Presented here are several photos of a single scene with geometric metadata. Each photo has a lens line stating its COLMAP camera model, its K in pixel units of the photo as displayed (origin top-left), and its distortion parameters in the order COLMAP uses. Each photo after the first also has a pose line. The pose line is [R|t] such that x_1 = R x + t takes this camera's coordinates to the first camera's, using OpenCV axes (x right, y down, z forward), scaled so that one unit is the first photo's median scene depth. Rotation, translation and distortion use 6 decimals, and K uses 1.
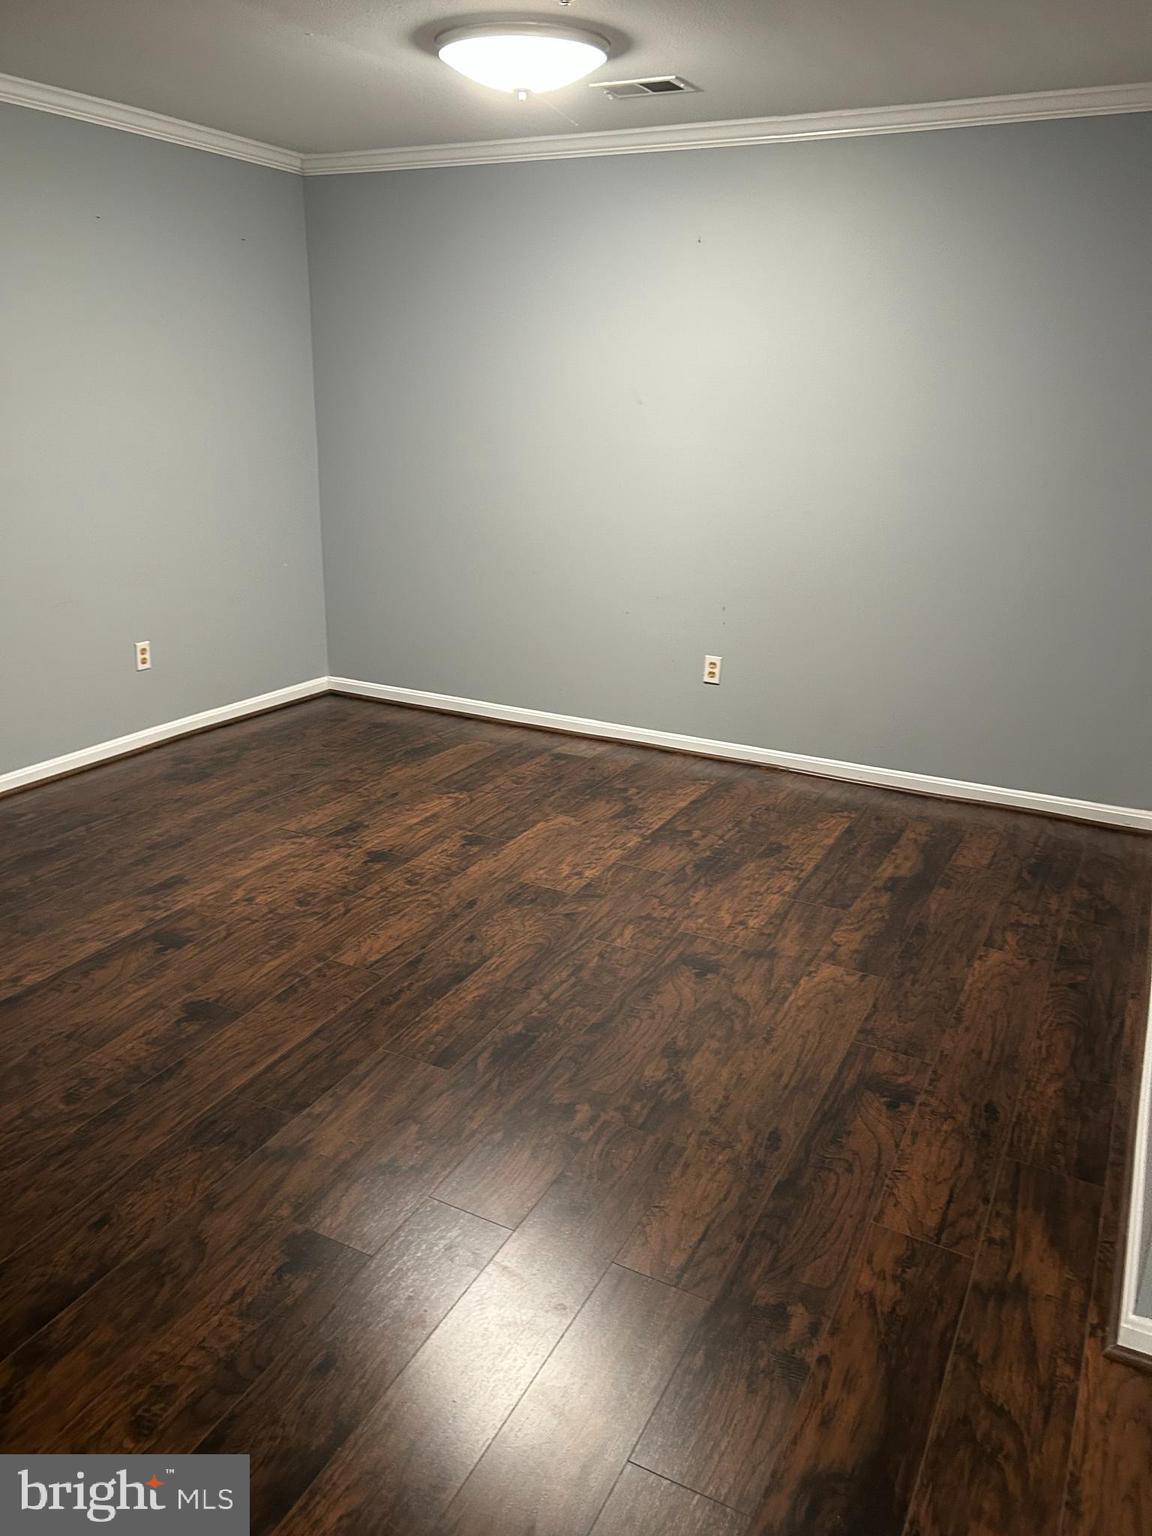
lens RADIAL K [[1152.2, 0, 566.5], [0, 1152.2, 770.4], [0, 0, 1]] dist [0.037435, -0.043643]
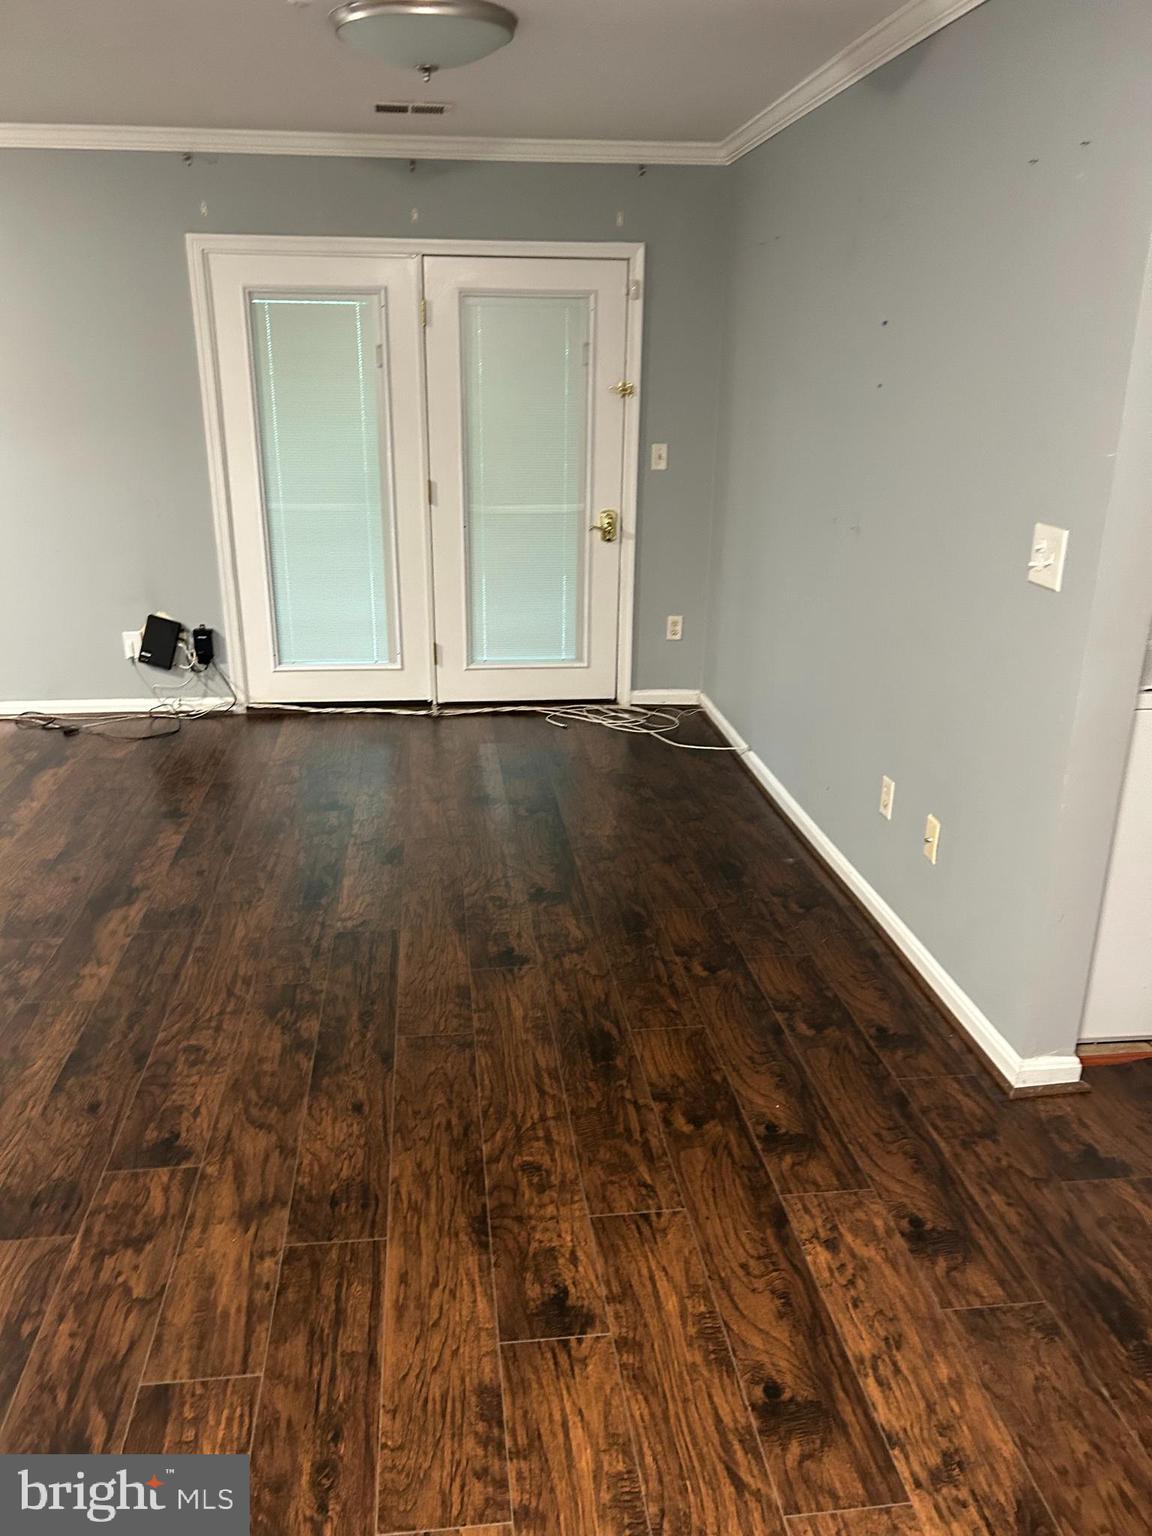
lens RADIAL K [[1152.2, 0, 566.5], [0, 1152.2, 770.4], [0, 0, 1]] dist [0.037435, -0.043643]
pose [[-0.825813, 0.163694, -0.539664, 0.003416], [-0.205813, 0.803460, 0.558652, -0.468594], [0.525047, 0.572412, -0.629818, 1.314353]]
